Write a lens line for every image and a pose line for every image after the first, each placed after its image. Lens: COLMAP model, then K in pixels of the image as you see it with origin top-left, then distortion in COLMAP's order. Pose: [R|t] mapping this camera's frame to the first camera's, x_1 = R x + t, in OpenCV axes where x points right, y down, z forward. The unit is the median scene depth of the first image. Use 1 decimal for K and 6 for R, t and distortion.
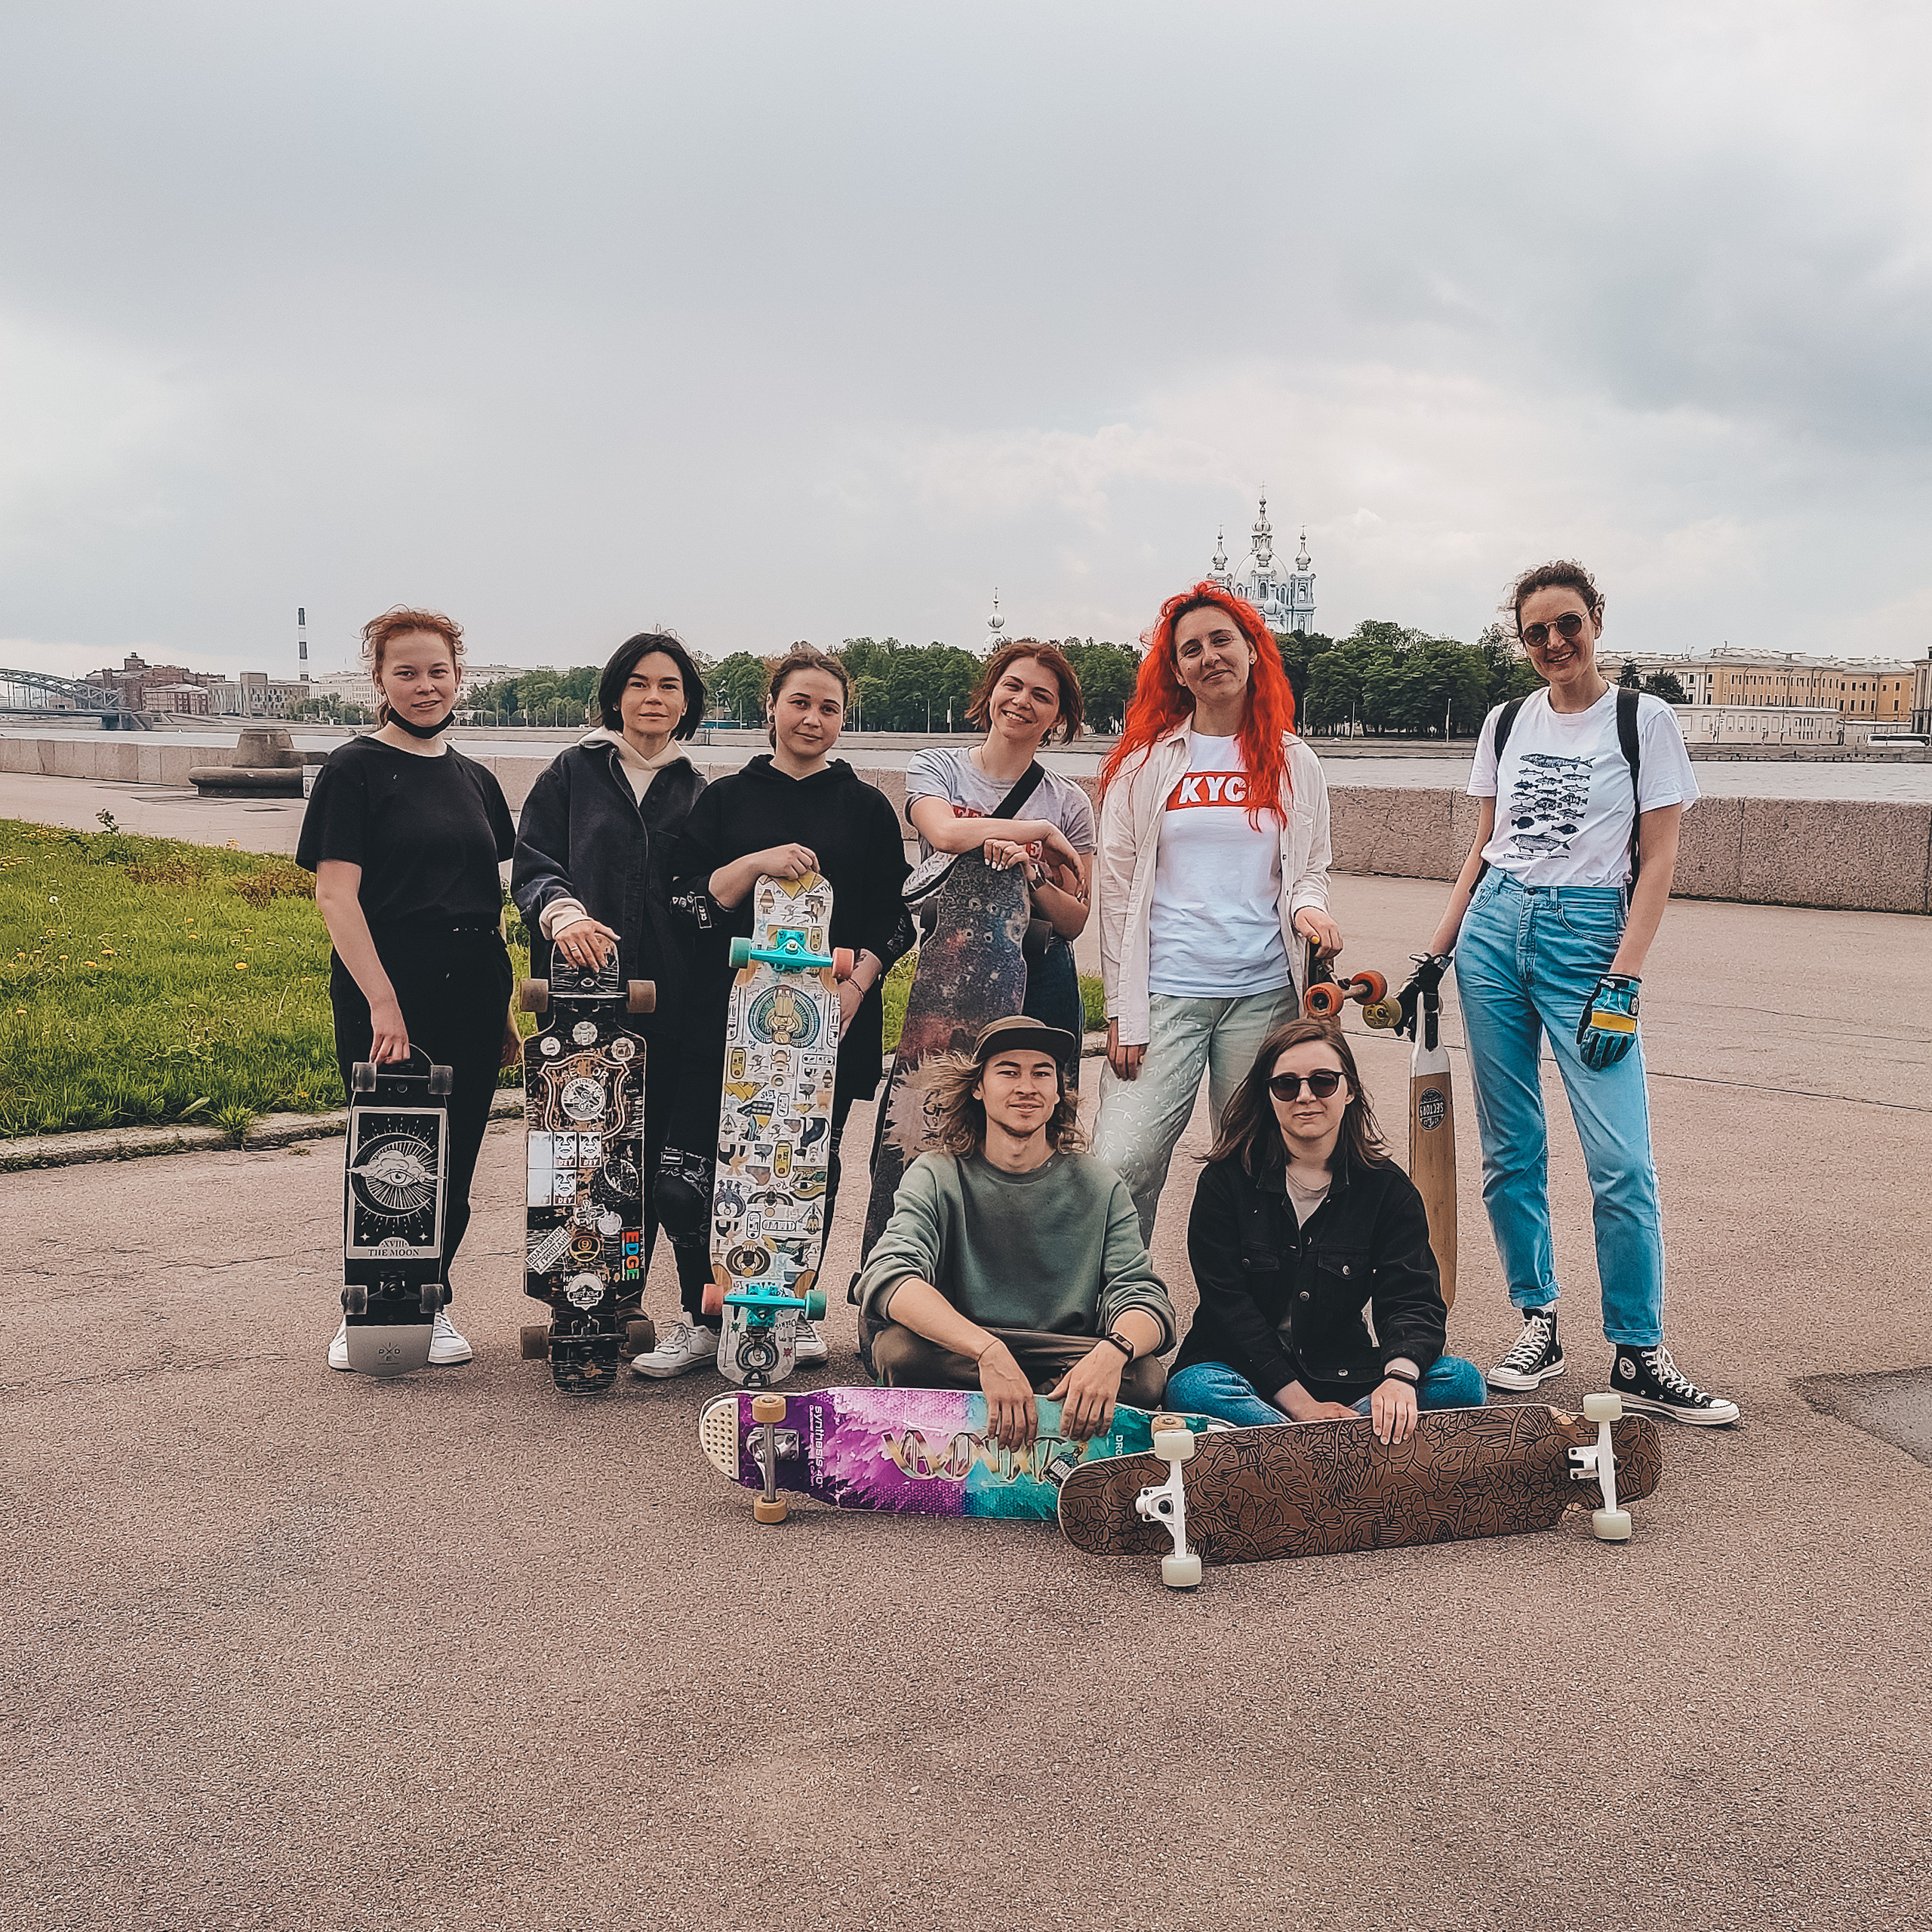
lens RADIAL K [[2240.9, 0, 968.4], [0, 2240.9, 1061.5], [0, 0, 1]] dist [-0.021748, 0.258332]
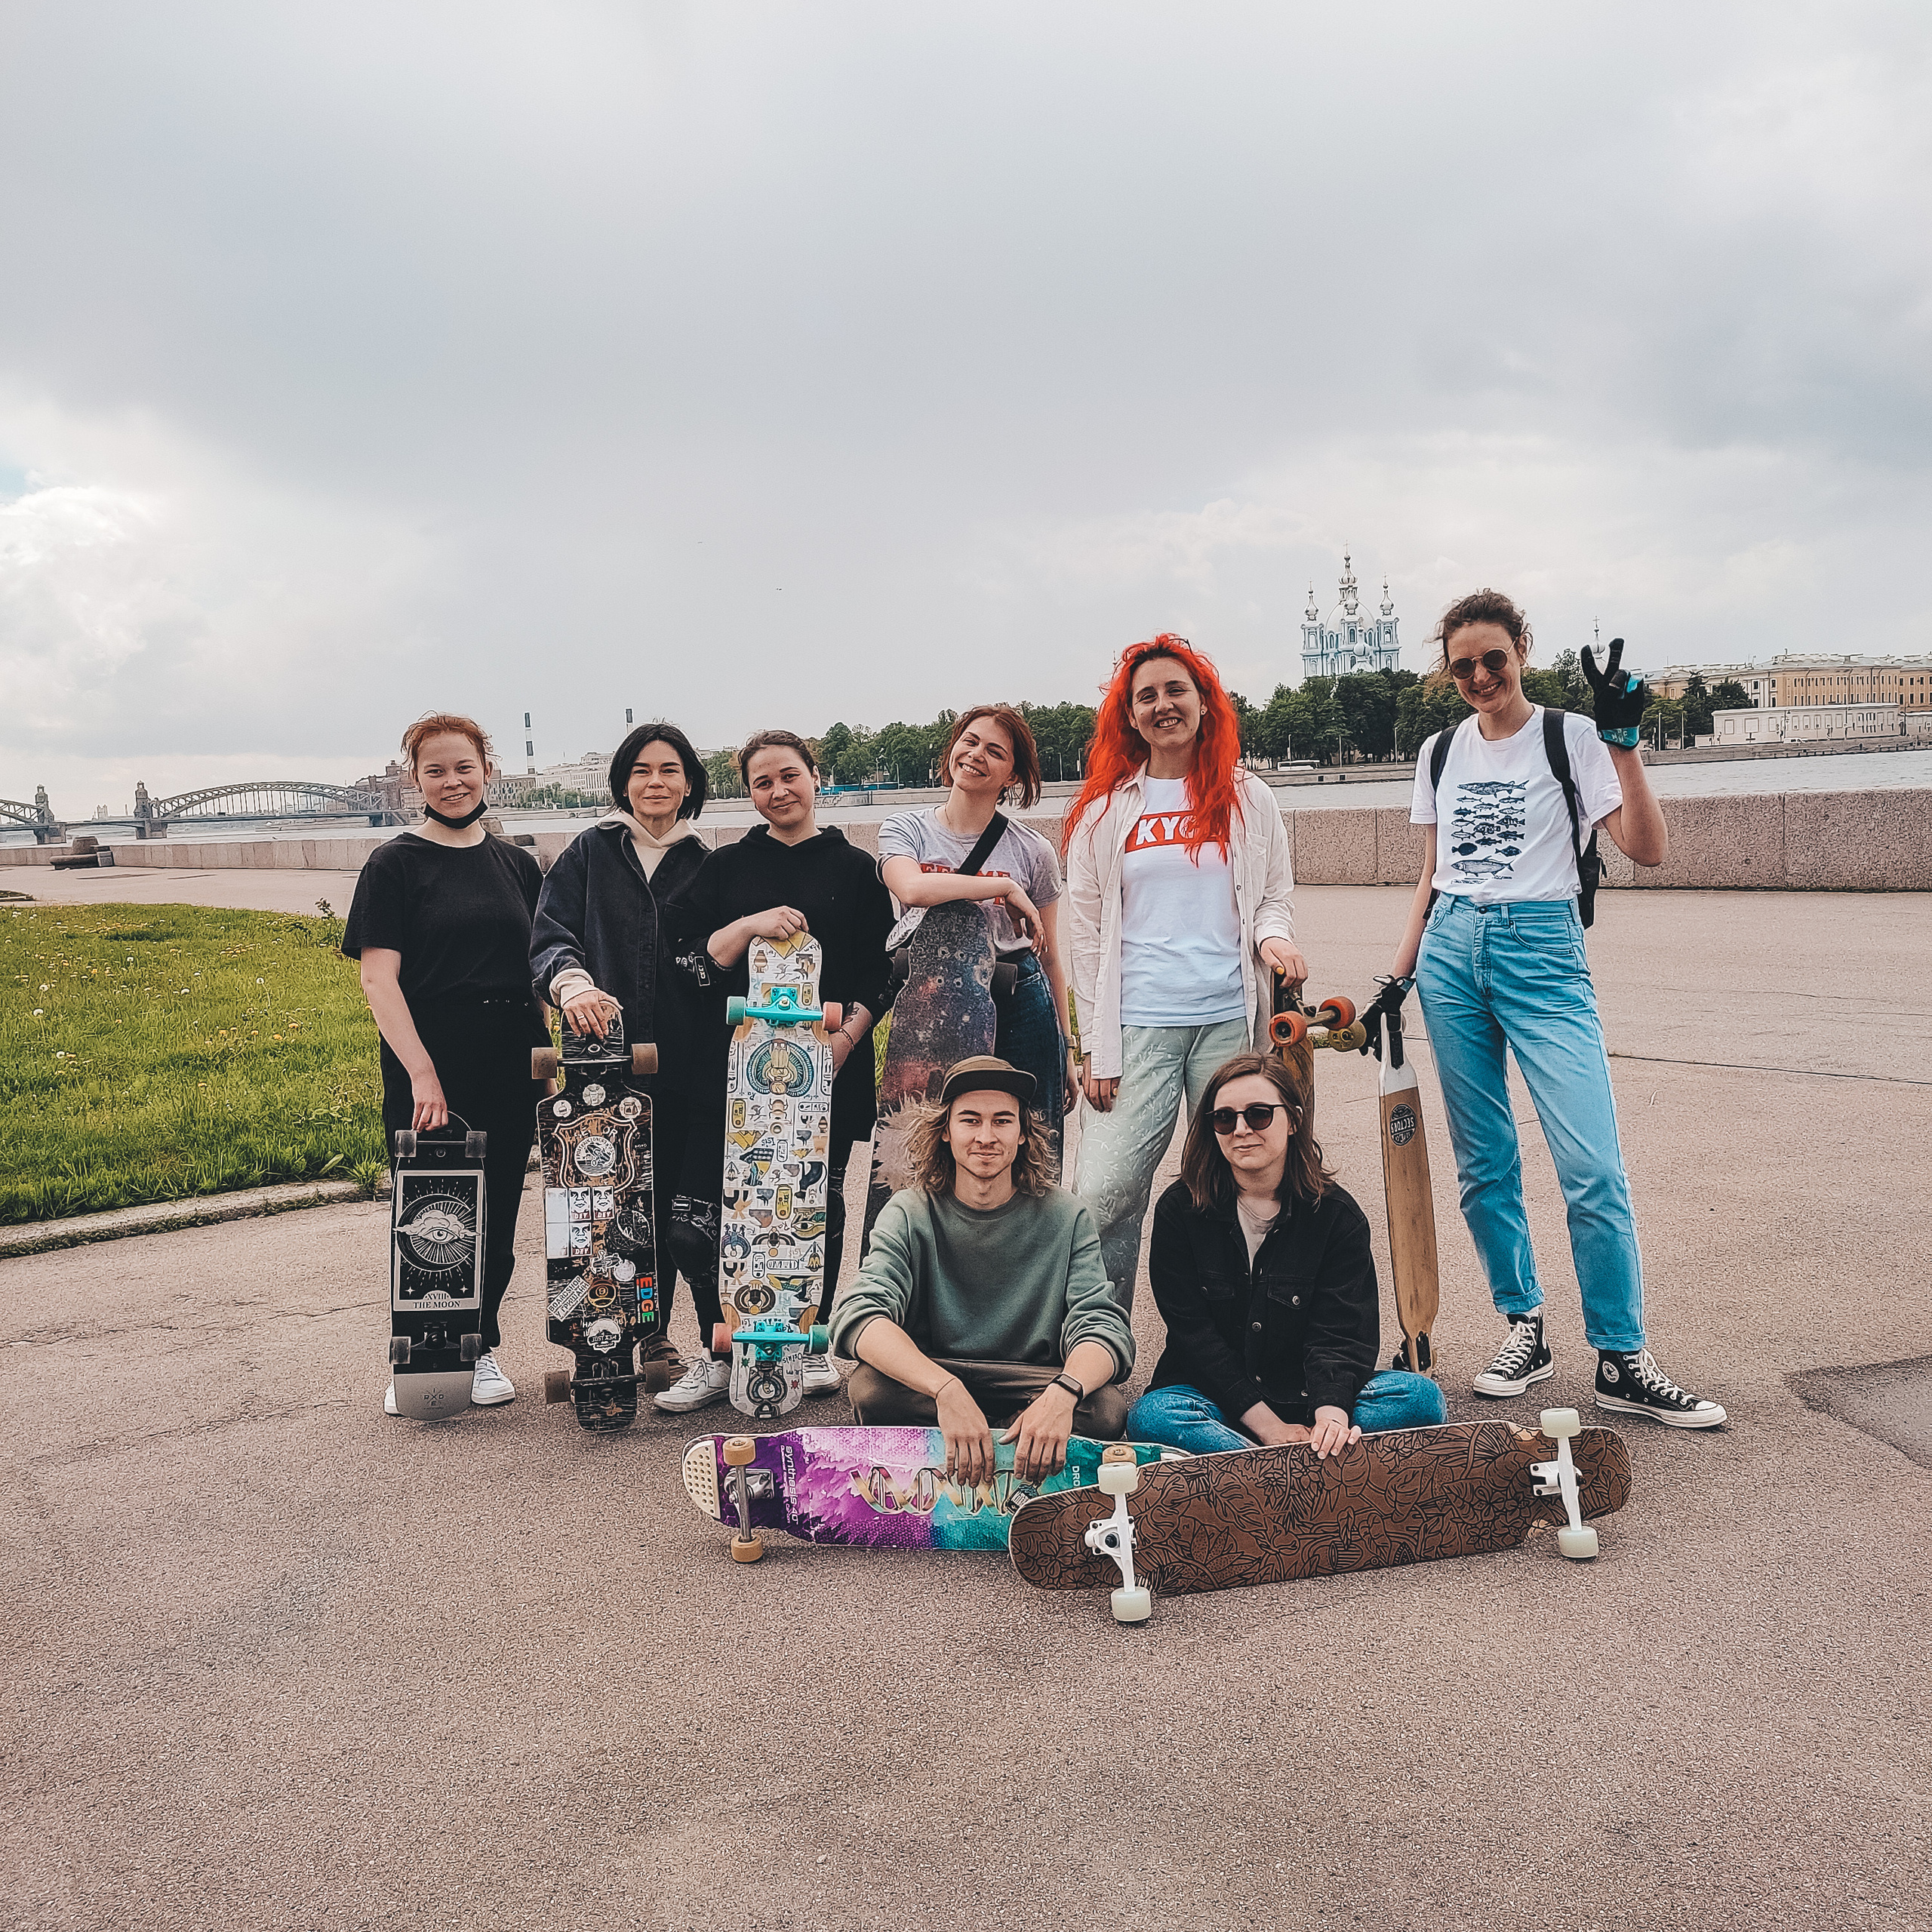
lens RADIAL K [[1916.2, 0, 966.0], [0, 1916.2, 966.0], [0, 0, 1]] dist [0.030488, 0.031001]
pose [[0.992643, -0.057408, -0.106608, 0.107961], [0.052155, 0.997314, -0.051423, -0.017233], [0.109274, 0.045484, 0.992971, 0.092407]]
